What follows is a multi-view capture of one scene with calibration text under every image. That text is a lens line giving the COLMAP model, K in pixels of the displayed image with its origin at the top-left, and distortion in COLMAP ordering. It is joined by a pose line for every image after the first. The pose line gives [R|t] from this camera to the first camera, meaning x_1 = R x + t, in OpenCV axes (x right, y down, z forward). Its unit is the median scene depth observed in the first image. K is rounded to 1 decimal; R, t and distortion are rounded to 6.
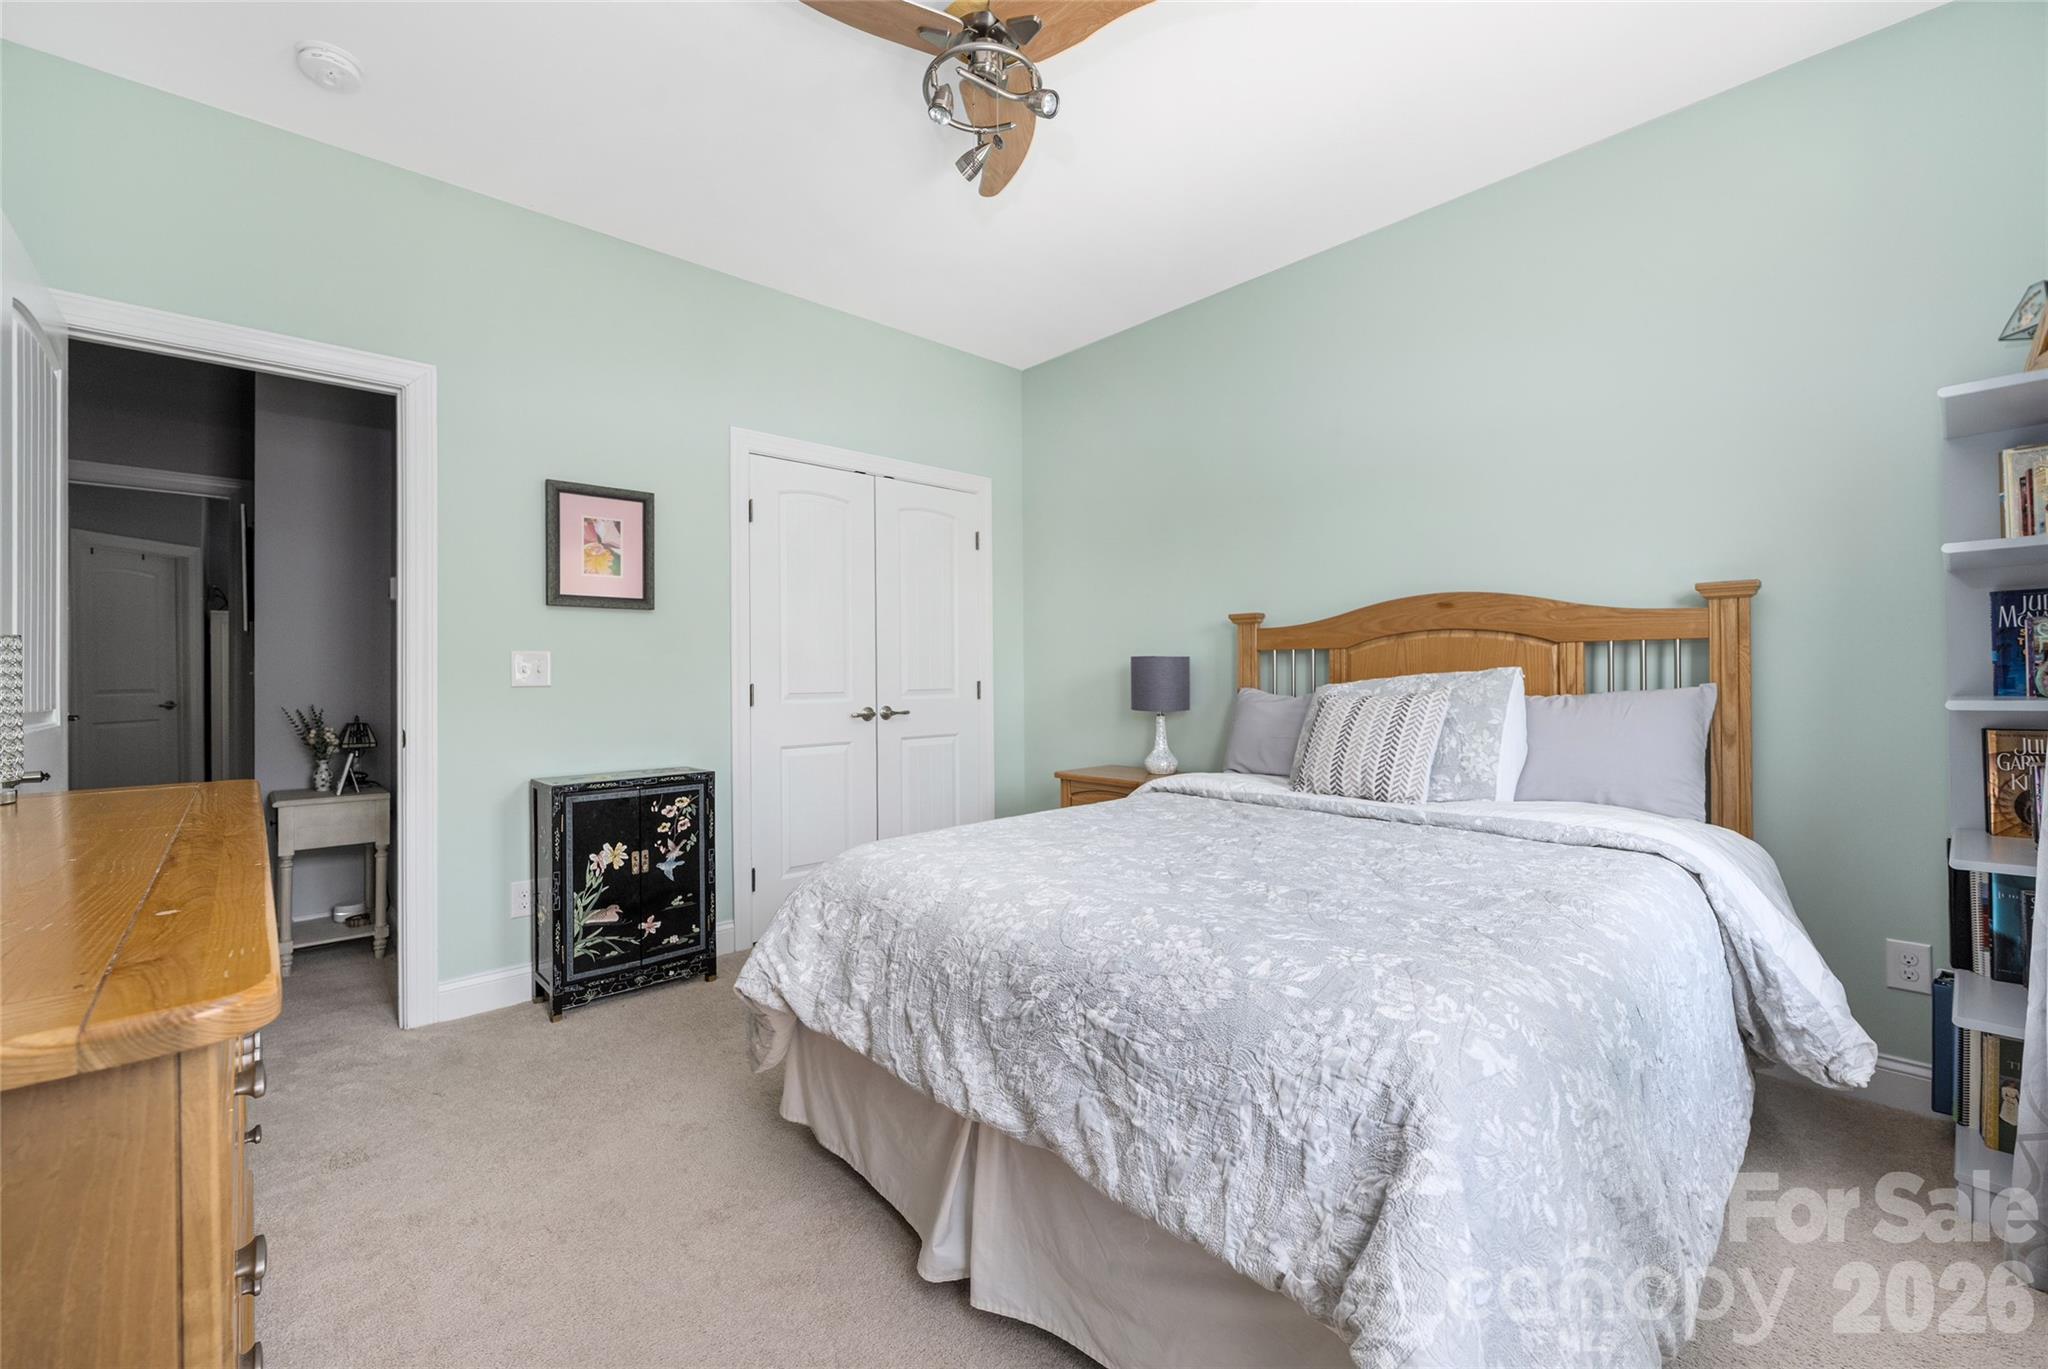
lens RADIAL K [[830.8, 0, 1010.9], [0, 830.8, 671.6], [0, 0, 1]] dist [-0.000960, -0.000625]
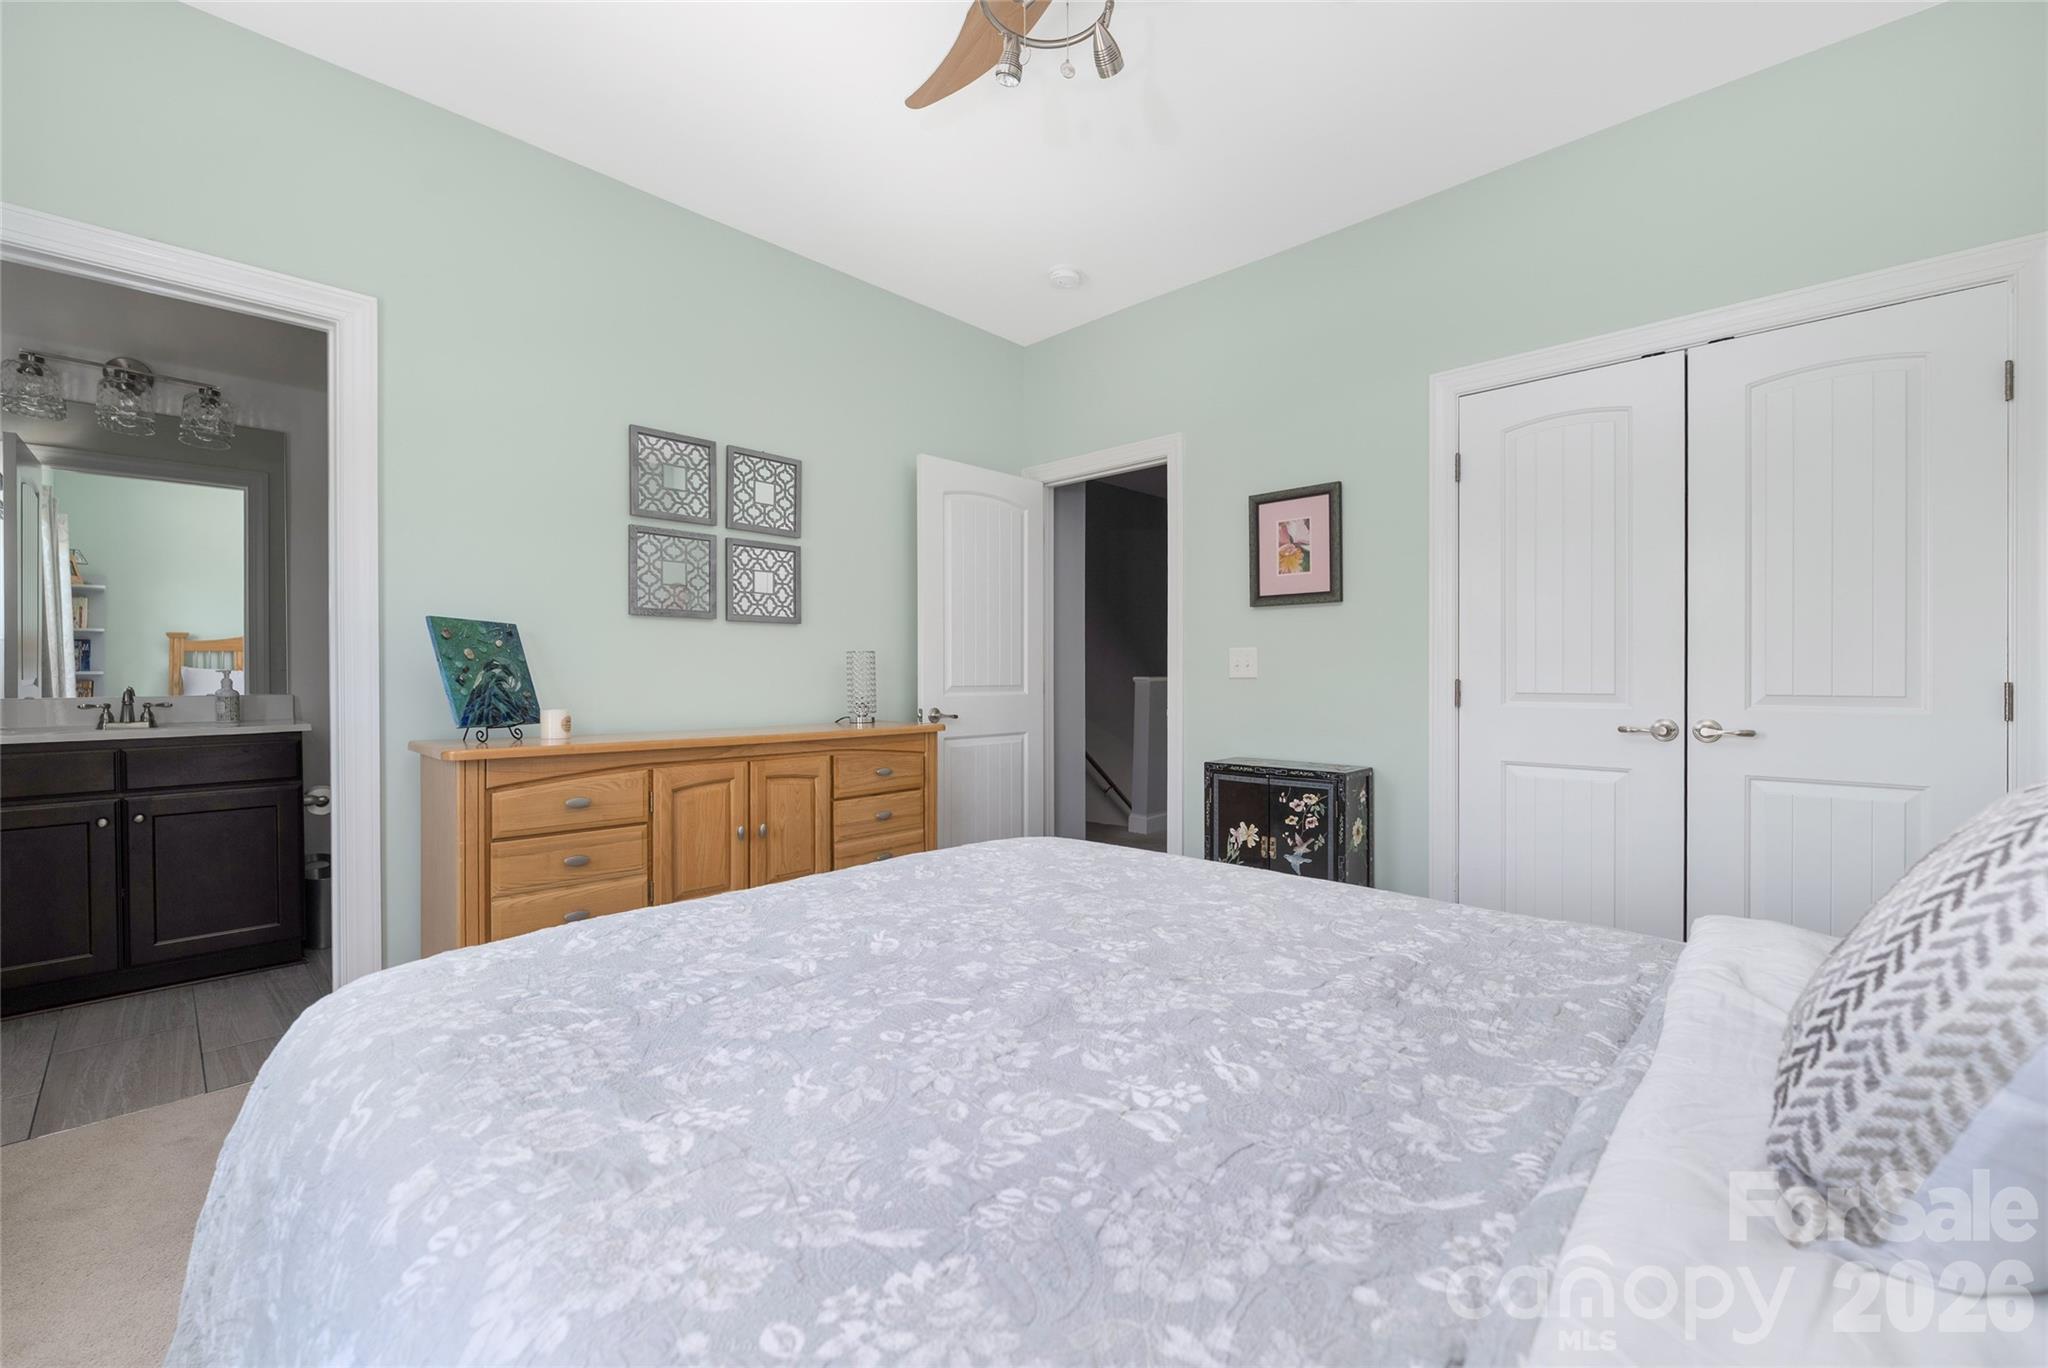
lens RADIAL K [[830.8, 0, 1017.3], [0, 830.8, 676.5], [0, 0, 1]] dist [-0.000960, -0.000625]
pose [[0.067940, 0.012548, -0.997611, 0.555323], [0.003673, 0.999911, 0.012827, -0.000260], [0.997683, -0.004536, 0.067888, 0.597707]]
